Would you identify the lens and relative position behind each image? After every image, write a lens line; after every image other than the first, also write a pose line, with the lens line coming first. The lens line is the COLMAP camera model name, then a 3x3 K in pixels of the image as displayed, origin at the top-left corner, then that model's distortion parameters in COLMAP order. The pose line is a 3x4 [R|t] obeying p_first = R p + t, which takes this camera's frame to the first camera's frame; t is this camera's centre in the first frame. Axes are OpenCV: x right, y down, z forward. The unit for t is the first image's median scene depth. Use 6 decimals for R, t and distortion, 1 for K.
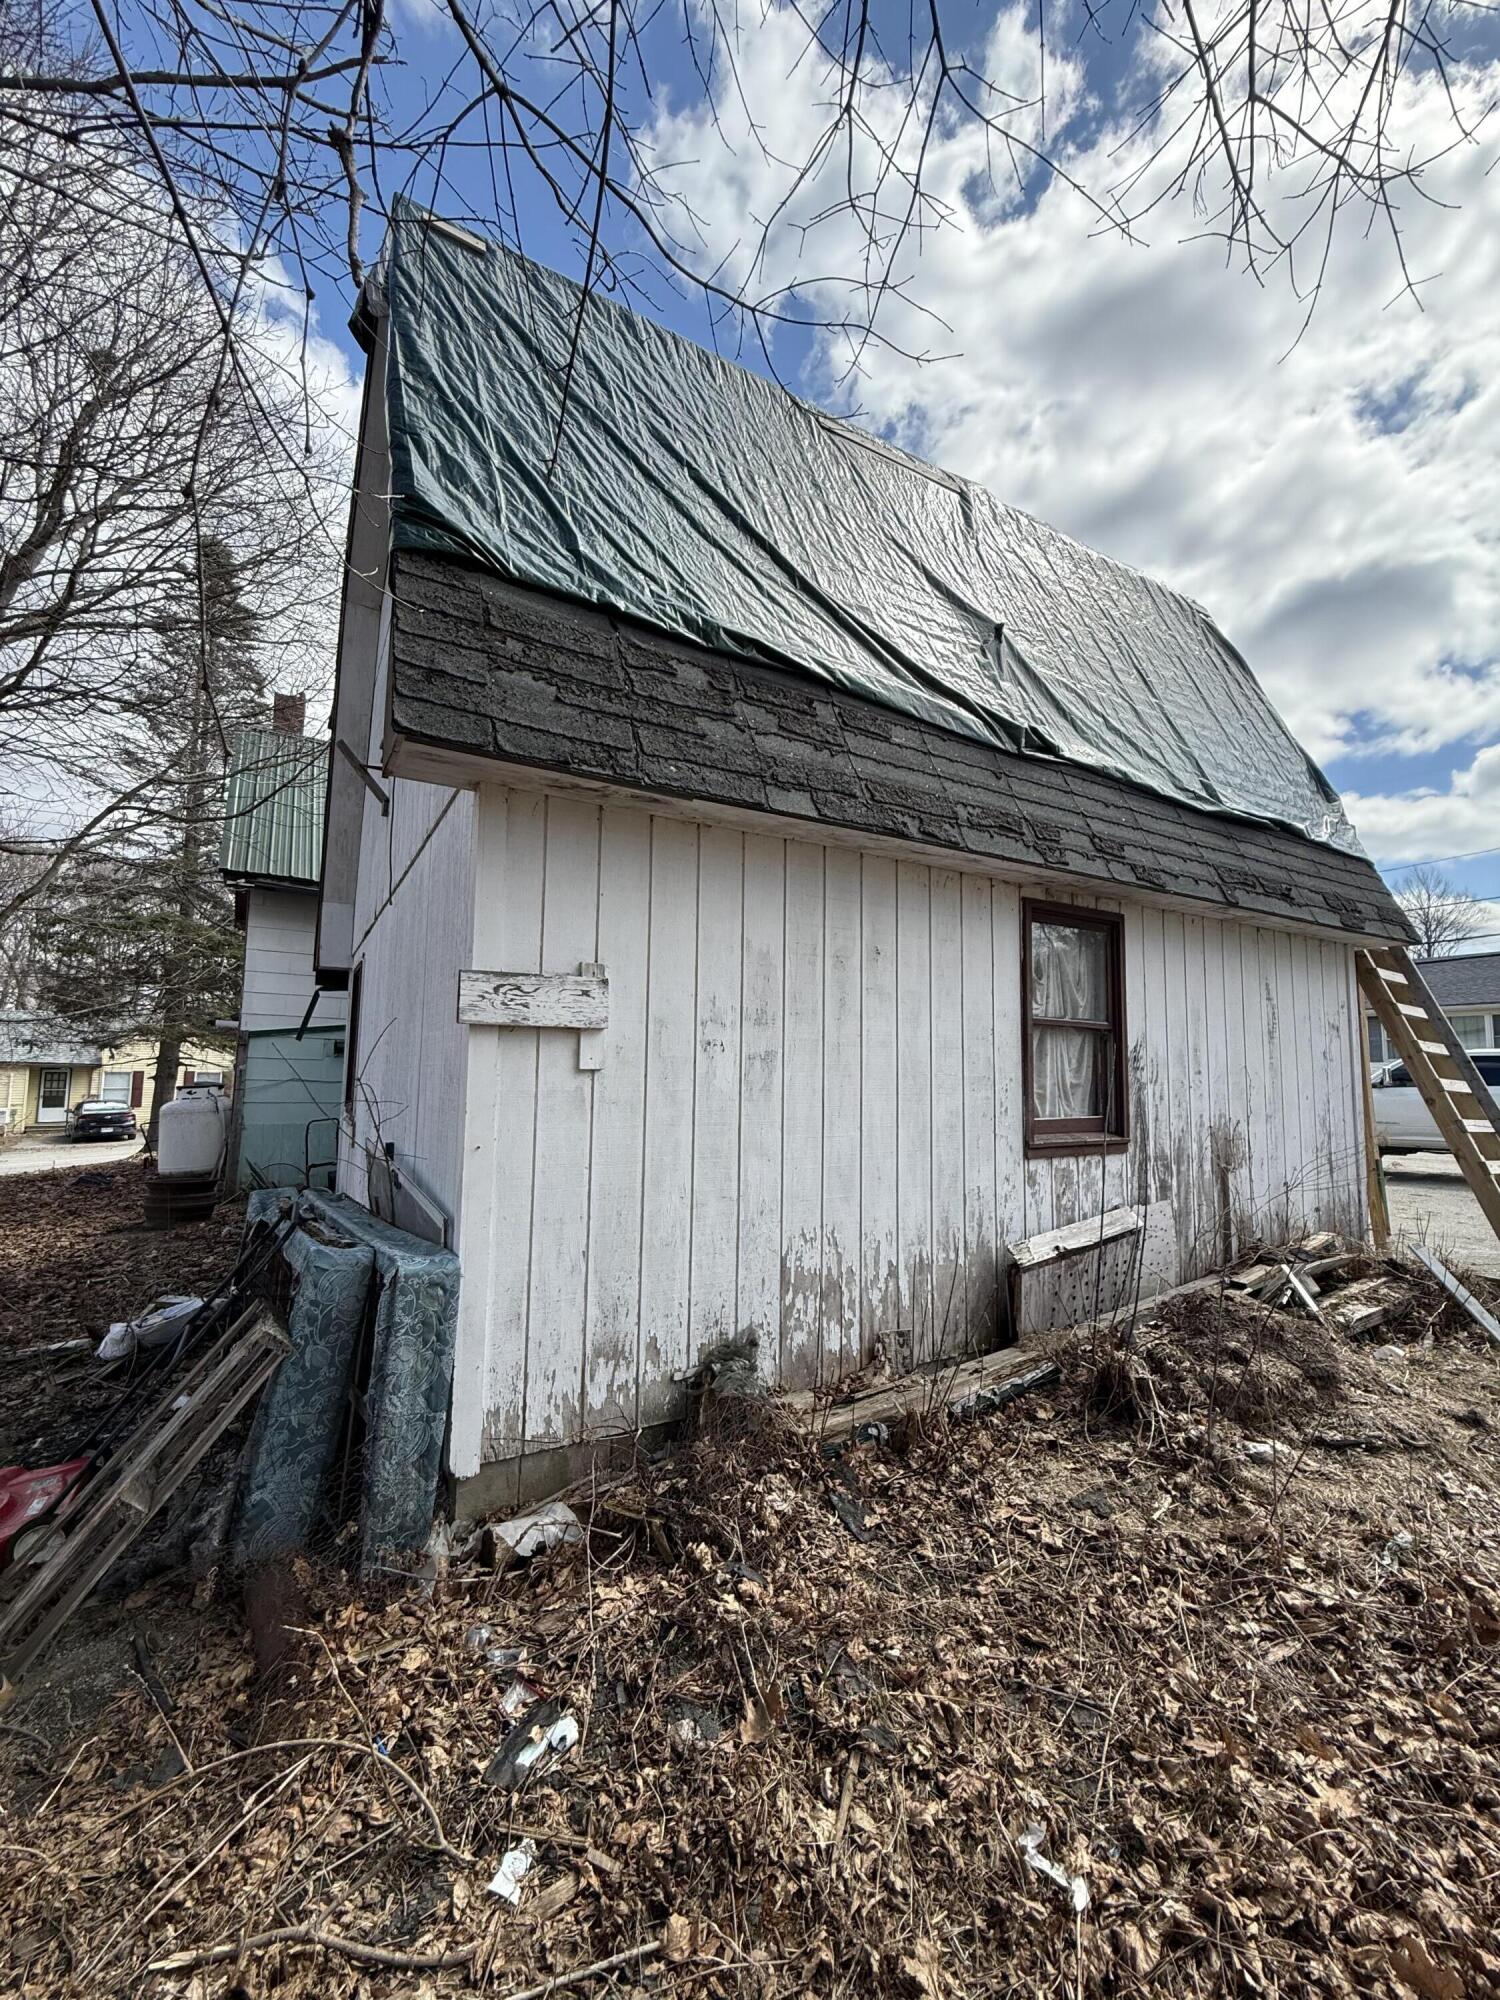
lens RADIAL K [[813.5, 0, 751.3], [0, 813.5, 992.7], [0, 0, 1]] dist [0.011594, 0.000127]
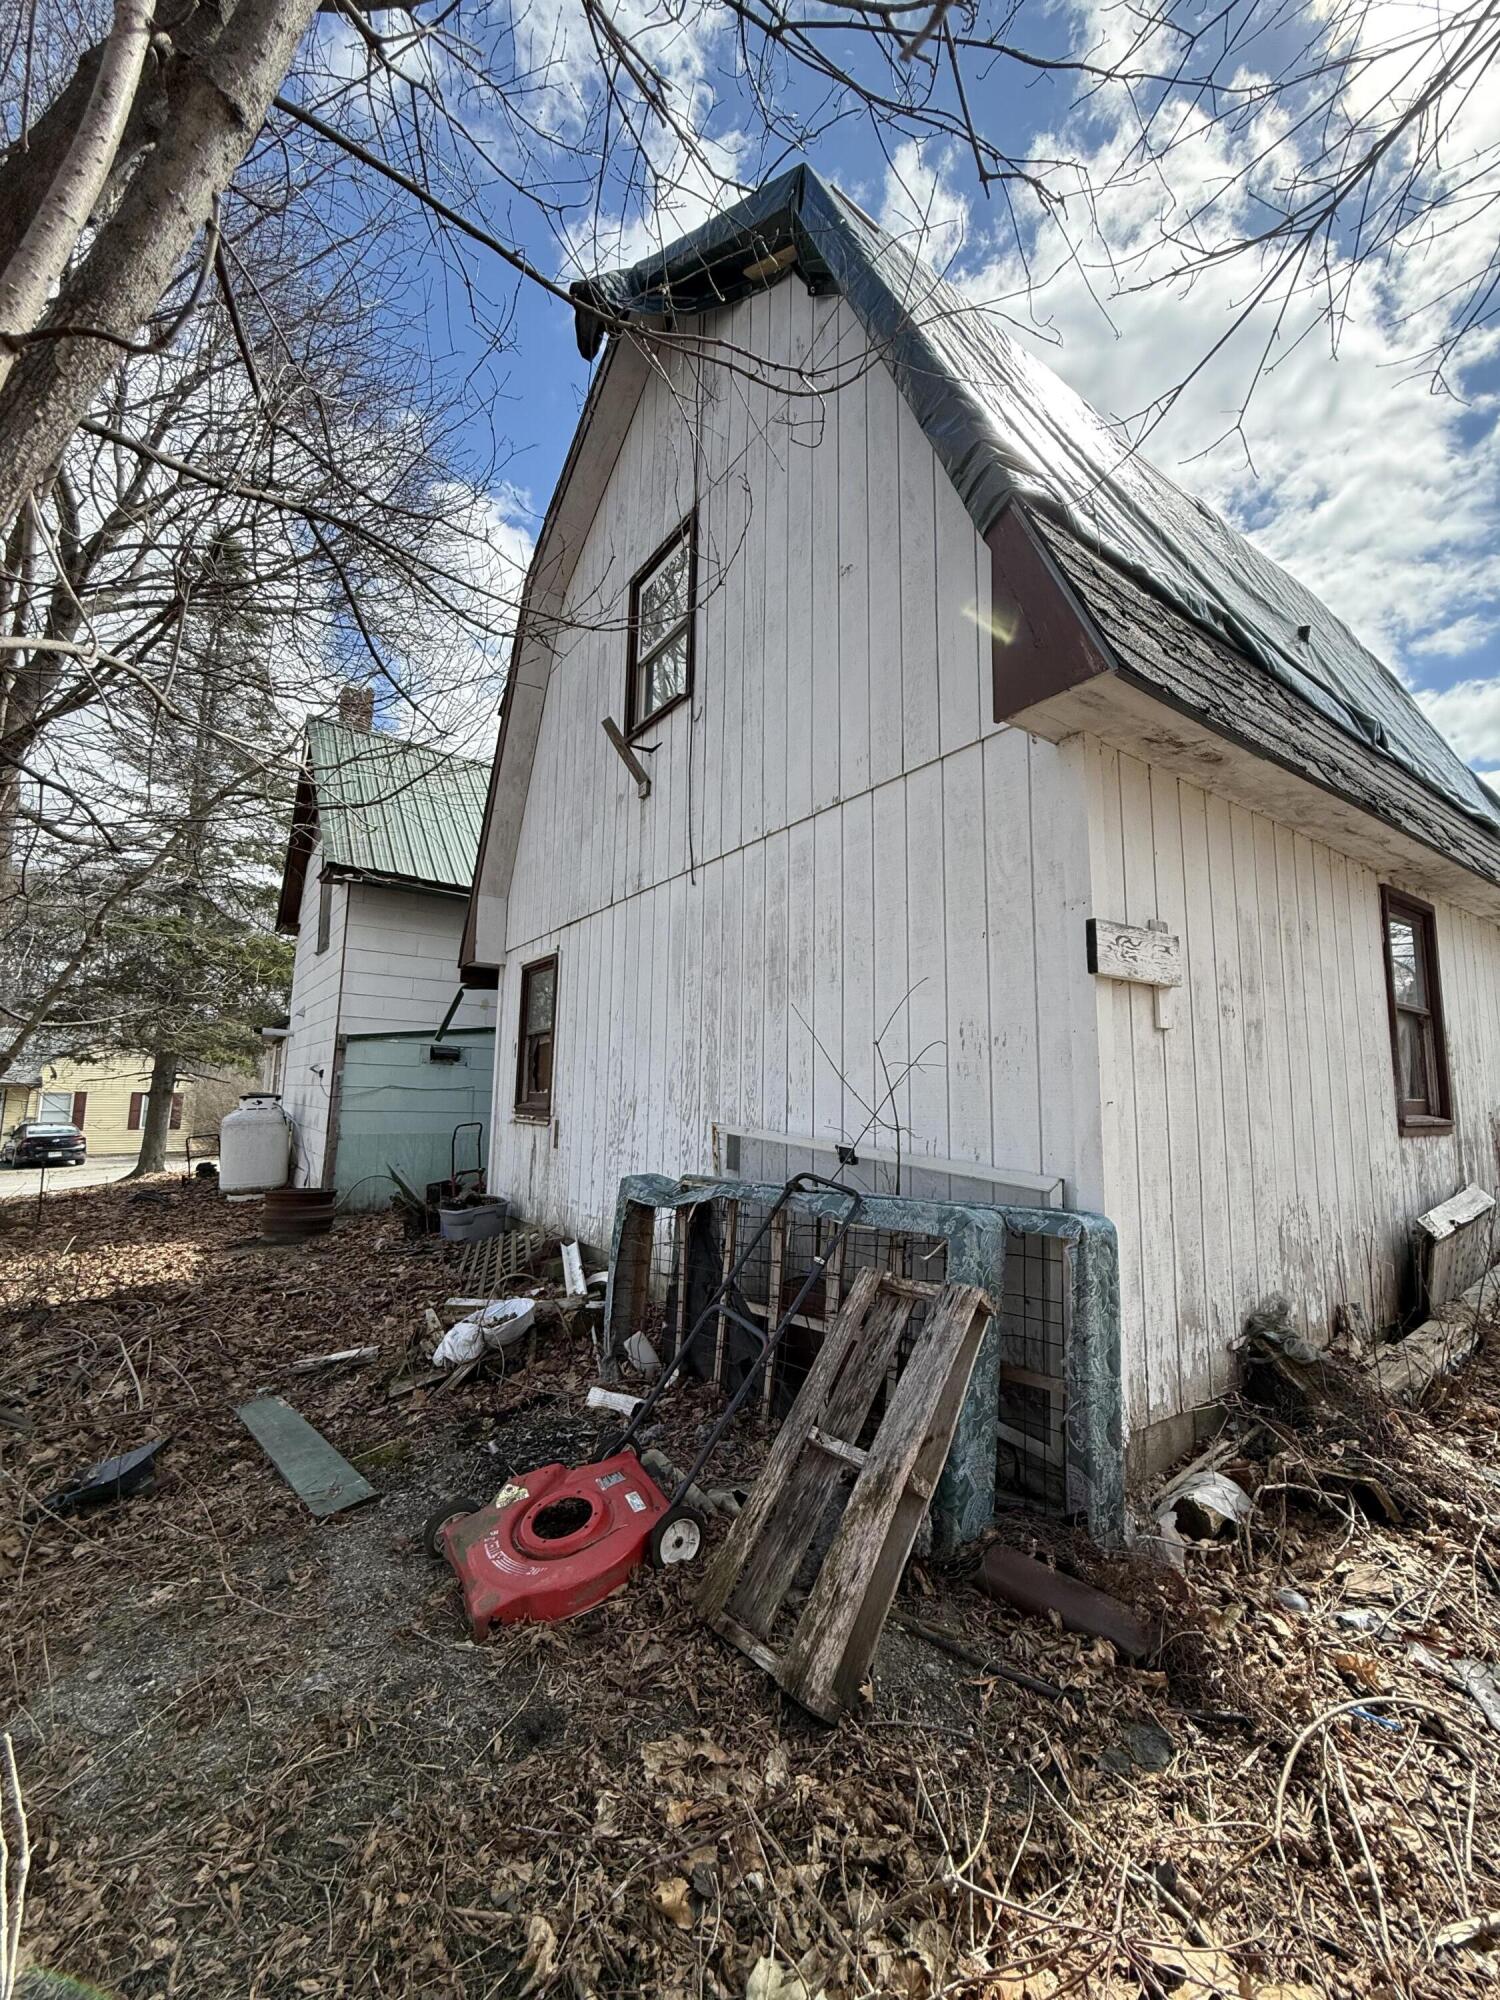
lens RADIAL K [[807.5, 0, 760.8], [0, 807.5, 992.6], [0, 0, 1]] dist [-0.001622, -0.000097]
pose [[0.994864, 0.013257, 0.100346, -0.574526], [-0.009685, 0.999304, -0.036010, 0.066909], [-0.100753, 0.034853, 0.994301, 0.060684]]
